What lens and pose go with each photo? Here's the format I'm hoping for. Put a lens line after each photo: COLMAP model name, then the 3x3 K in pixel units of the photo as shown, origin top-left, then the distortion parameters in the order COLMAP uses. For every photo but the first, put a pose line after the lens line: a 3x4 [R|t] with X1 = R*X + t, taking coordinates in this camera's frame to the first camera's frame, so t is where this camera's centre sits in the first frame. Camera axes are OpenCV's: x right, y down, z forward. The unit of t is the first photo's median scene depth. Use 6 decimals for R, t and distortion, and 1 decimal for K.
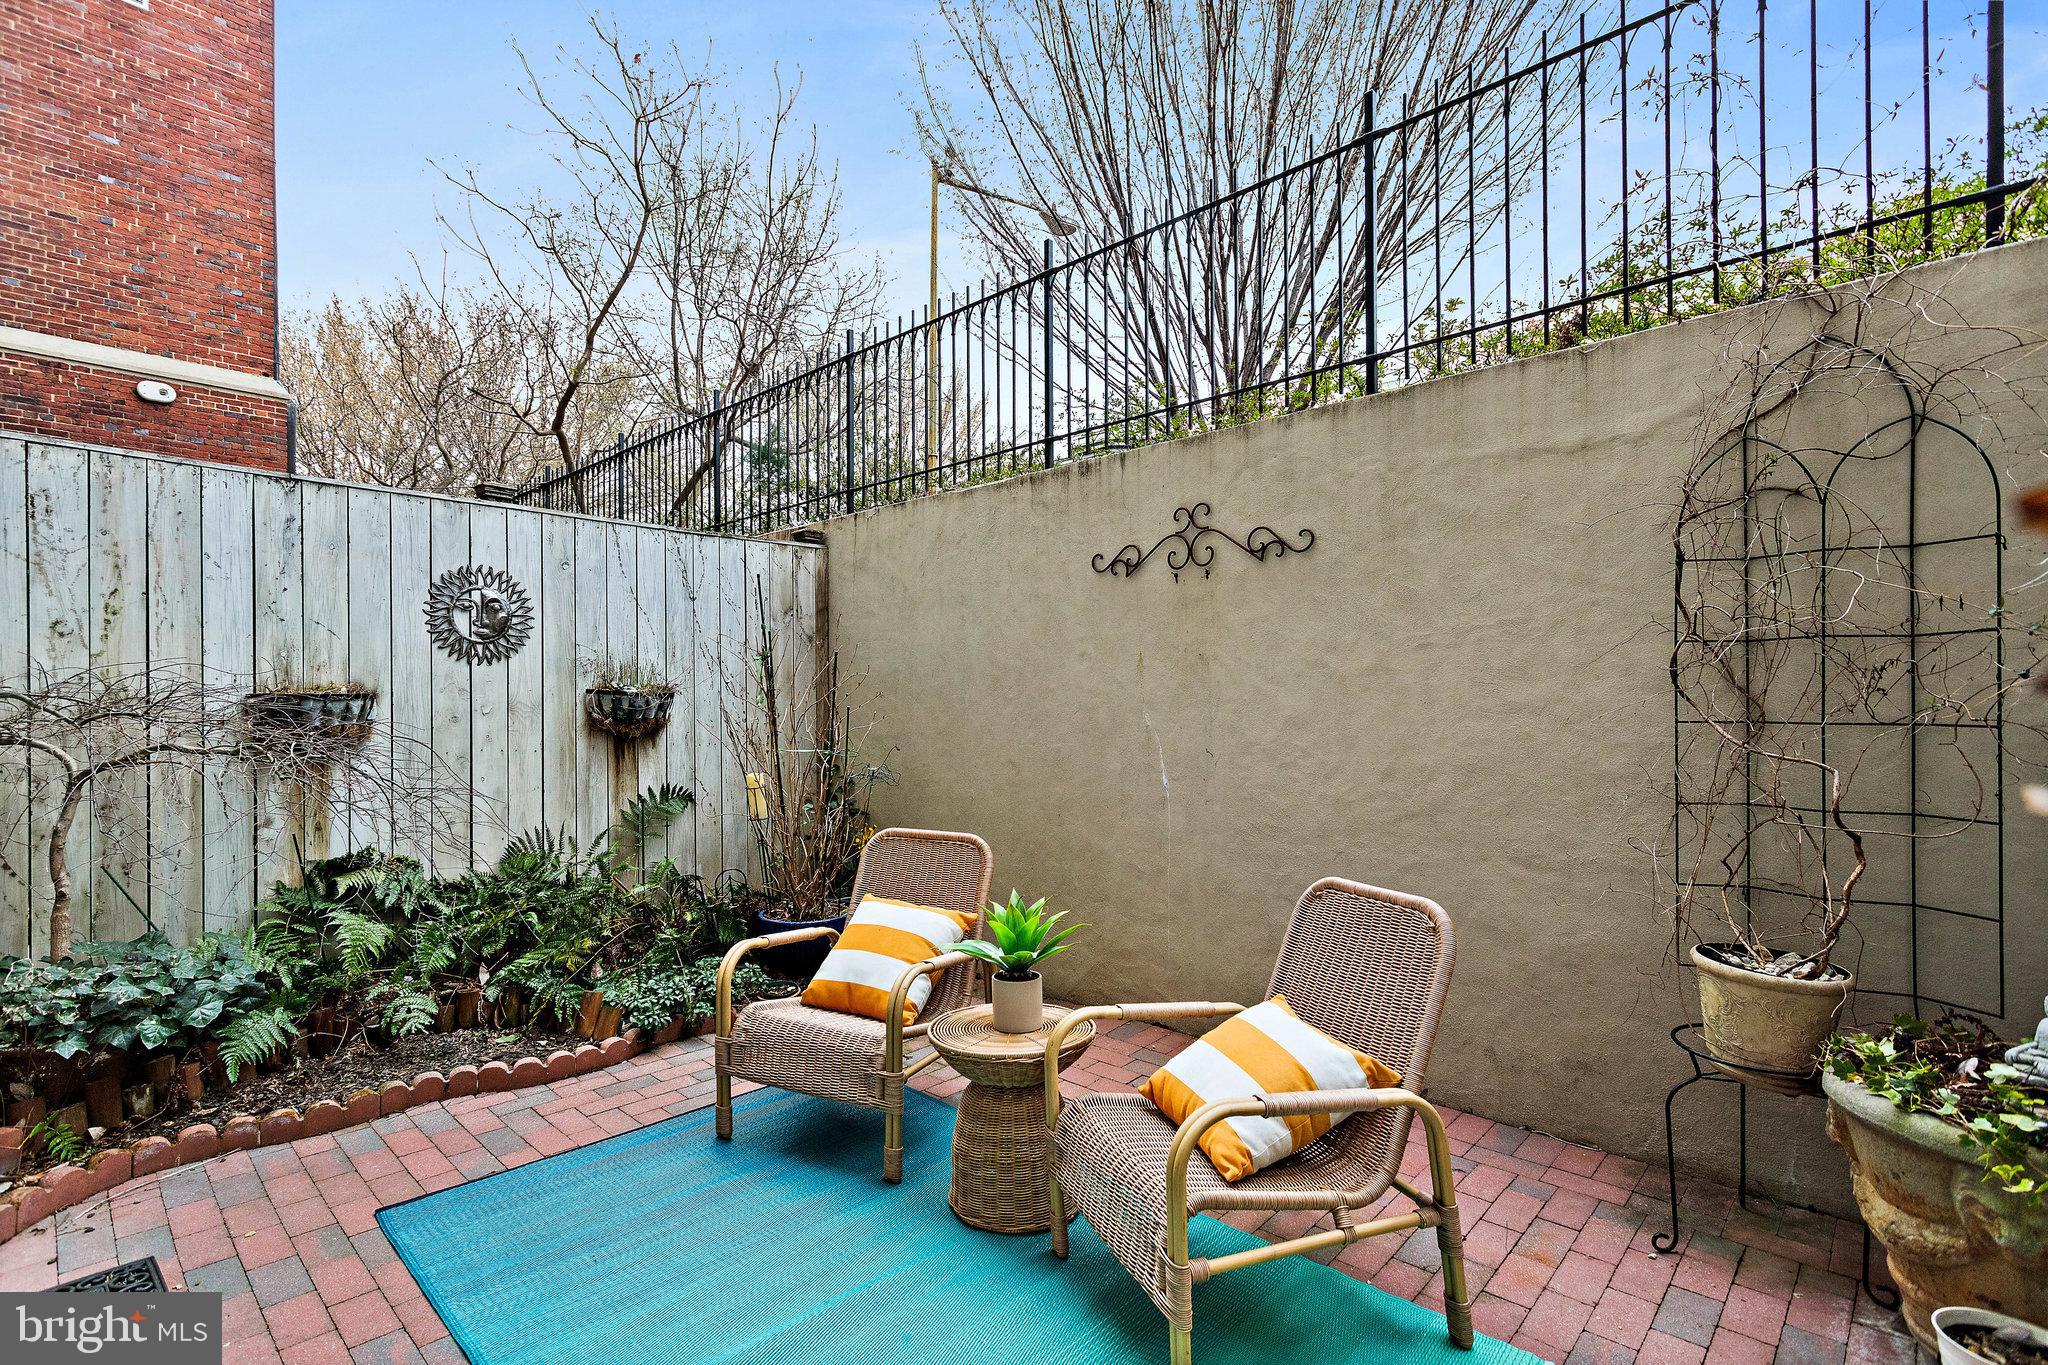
lens RADIAL K [[970.7, 0, 1024.7], [0, 970.7, 694.9], [0, 0, 1]] dist [0.001401, 0.002993]
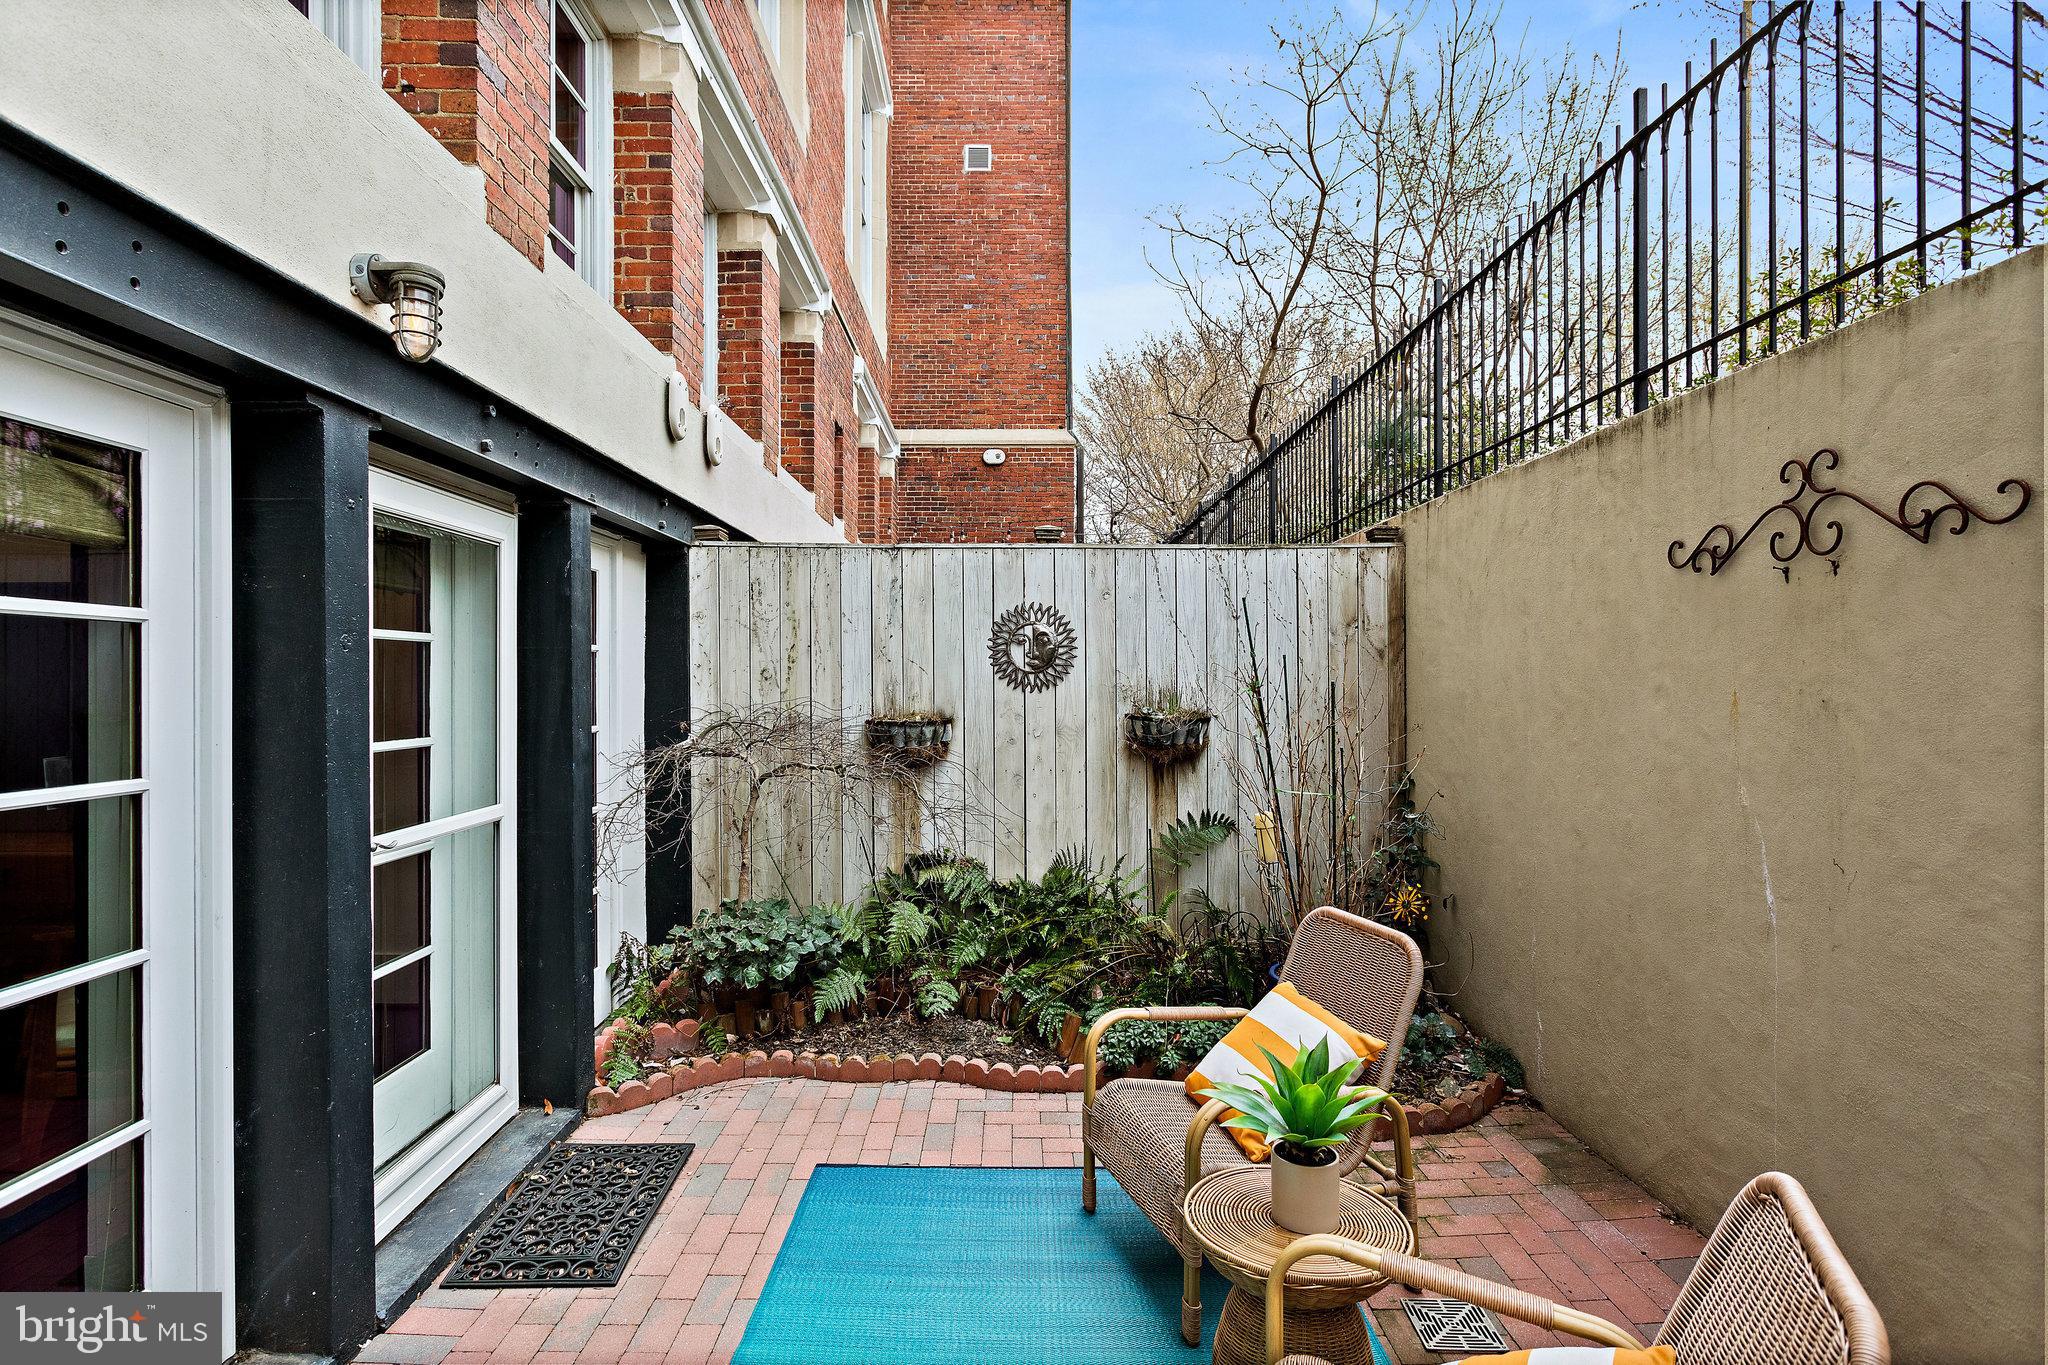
lens RADIAL K [[1004.5, 0, 1019.0], [0, 1004.5, 674.7], [0, 0, 1]] dist [-0.014565, 0.005019]
pose [[0.692349, 0.001515, -0.721561, 0.270507], [0.004058, 0.999974, 0.005994, -0.061098], [0.721552, -0.007078, 0.692324, 0.202593]]
